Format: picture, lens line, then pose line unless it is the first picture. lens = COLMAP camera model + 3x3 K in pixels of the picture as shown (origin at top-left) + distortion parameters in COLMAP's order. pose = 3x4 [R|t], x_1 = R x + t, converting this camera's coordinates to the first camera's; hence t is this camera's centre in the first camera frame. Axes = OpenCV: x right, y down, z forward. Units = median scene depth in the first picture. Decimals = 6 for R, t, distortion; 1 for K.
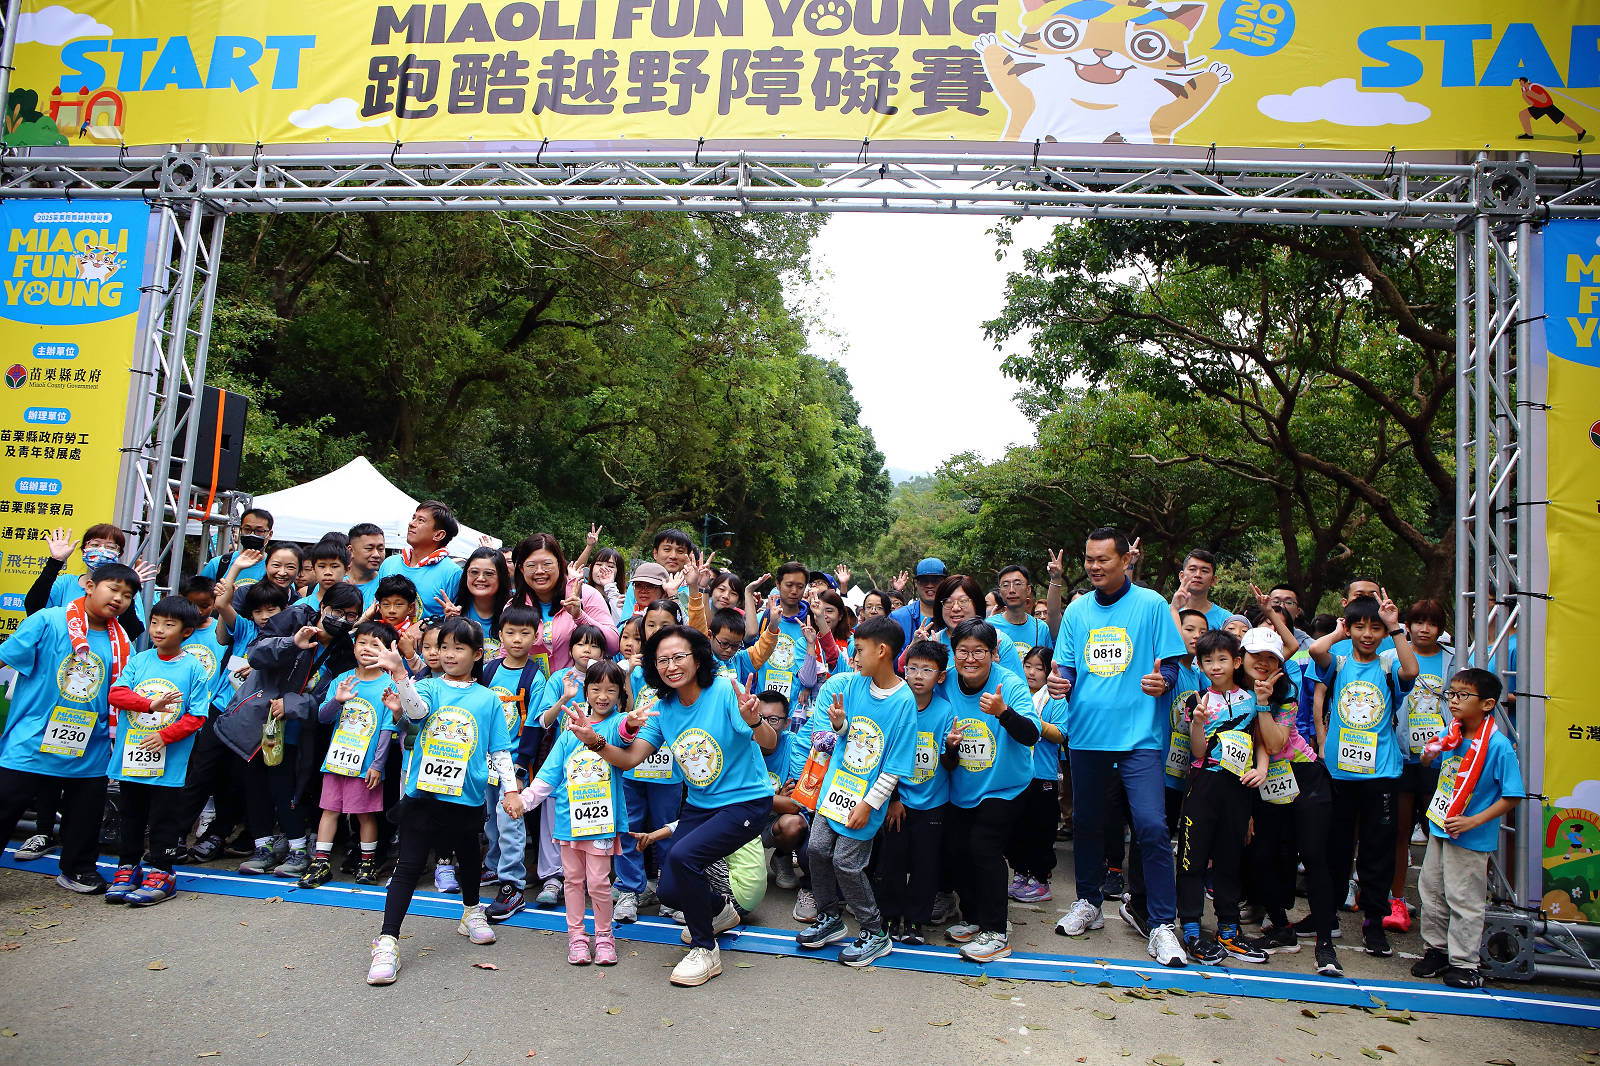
lens RADIAL K [[1090.7, 0, 807.8], [0, 1090.7, 526.8], [0, 0, 1]] dist [-0.040463, 0.004893]
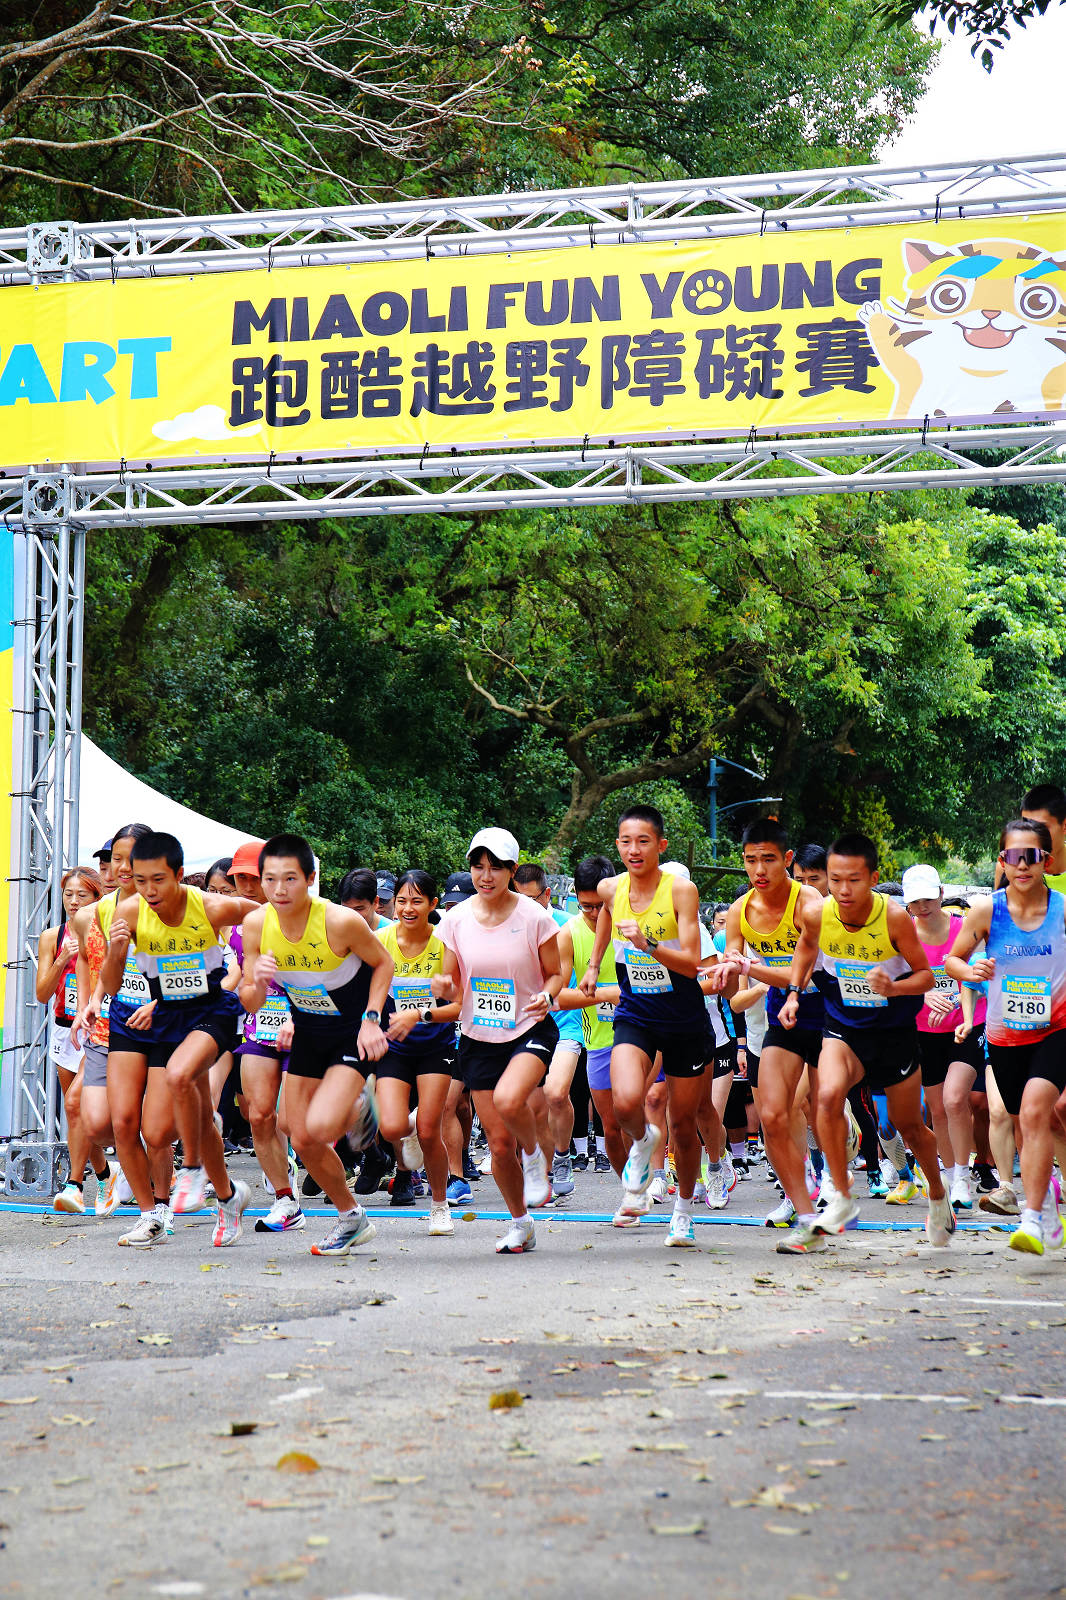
lens RADIAL K [[3209.3, 0, 531.8], [0, 3209.3, 798.1], [0, 0, 1]] dist [-0.380827, 0.000000]
pose [[0.984363, -0.069505, -0.161858, 0.284352], [0.071068, 0.997464, 0.003881, -0.048202], [0.161178, -0.015323, 0.986806, -1.770580]]
